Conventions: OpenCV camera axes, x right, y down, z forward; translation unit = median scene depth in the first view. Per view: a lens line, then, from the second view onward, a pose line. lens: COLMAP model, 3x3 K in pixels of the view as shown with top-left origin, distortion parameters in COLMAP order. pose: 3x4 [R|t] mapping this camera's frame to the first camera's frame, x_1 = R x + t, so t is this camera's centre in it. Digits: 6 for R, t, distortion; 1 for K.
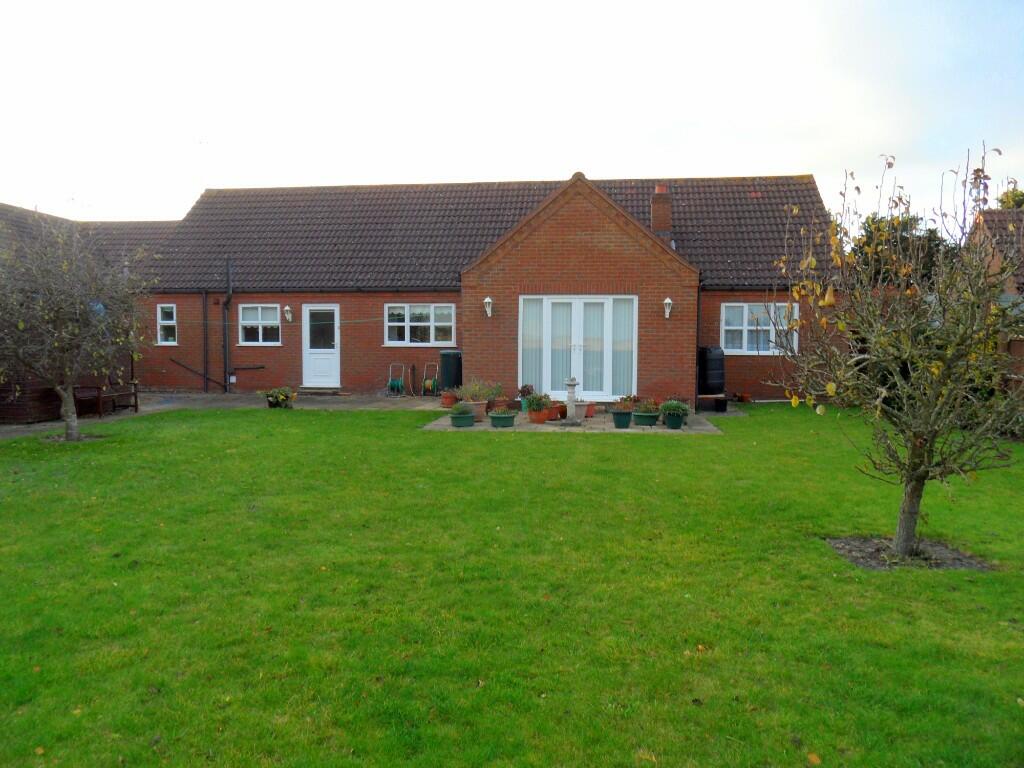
lens RADIAL K [[758.6, 0, 512.0], [0, 758.6, 384.0], [0, 0, 1]] dist [-0.009000, 0.003800]
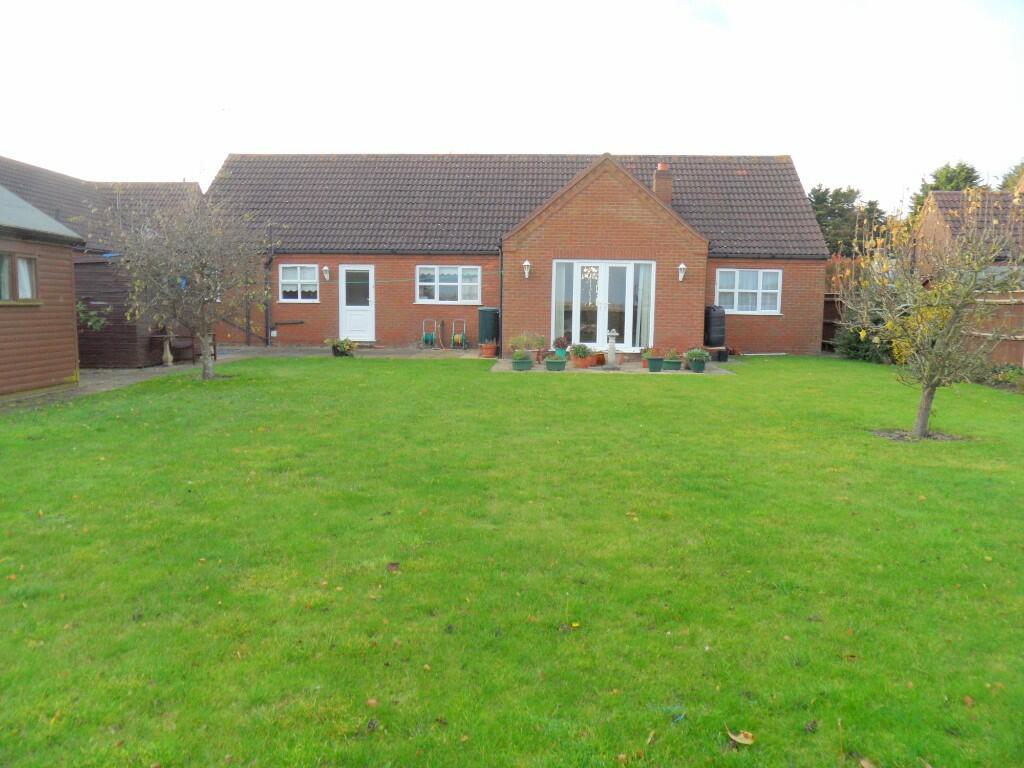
lens RADIAL K [[759.7, 0, 512.0], [0, 759.7, 384.0], [0, 0, 1]] dist [-0.018740, 0.006675]
pose [[0.997160, 0.001316, 0.075301, -0.112913], [-0.004904, 0.998860, 0.047483, 0.013881], [-0.075153, -0.047718, 0.996030, -0.121640]]
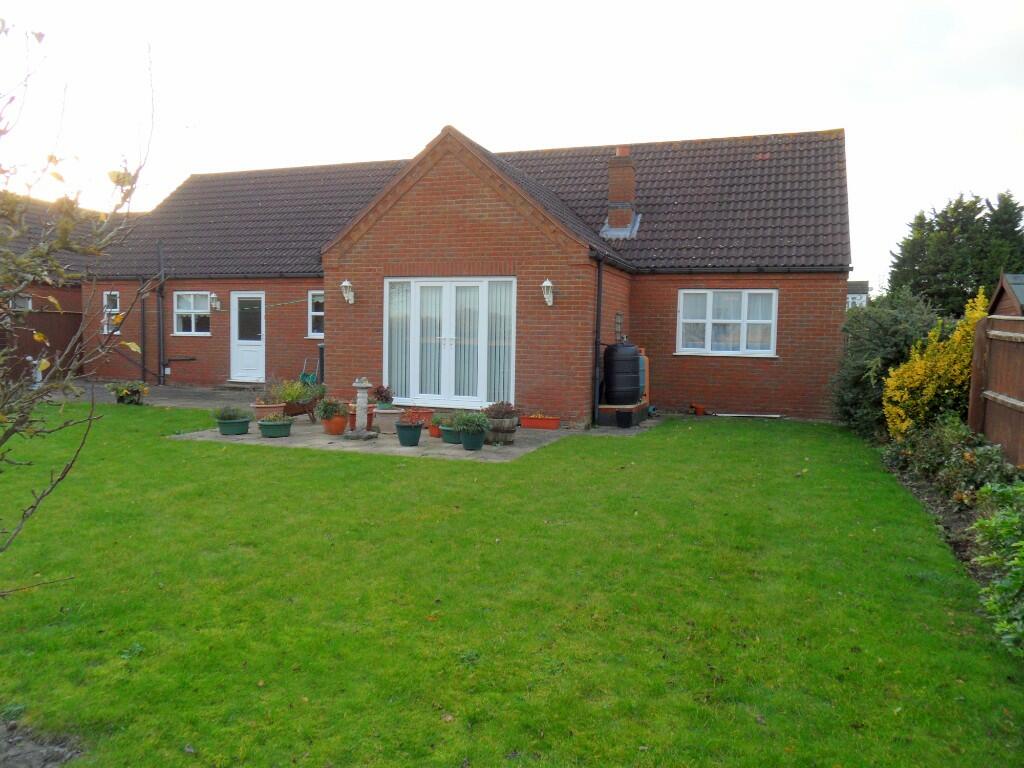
lens RADIAL K [[758.6, 0, 512.0], [0, 758.6, 384.0], [0, 0, 1]] dist [-0.009000, 0.003800]
pose [[0.975634, 0.027383, -0.217690, 0.268911], [-0.026689, 0.999625, 0.006128, -0.007623], [0.217776, -0.000169, 0.975999, 0.176999]]
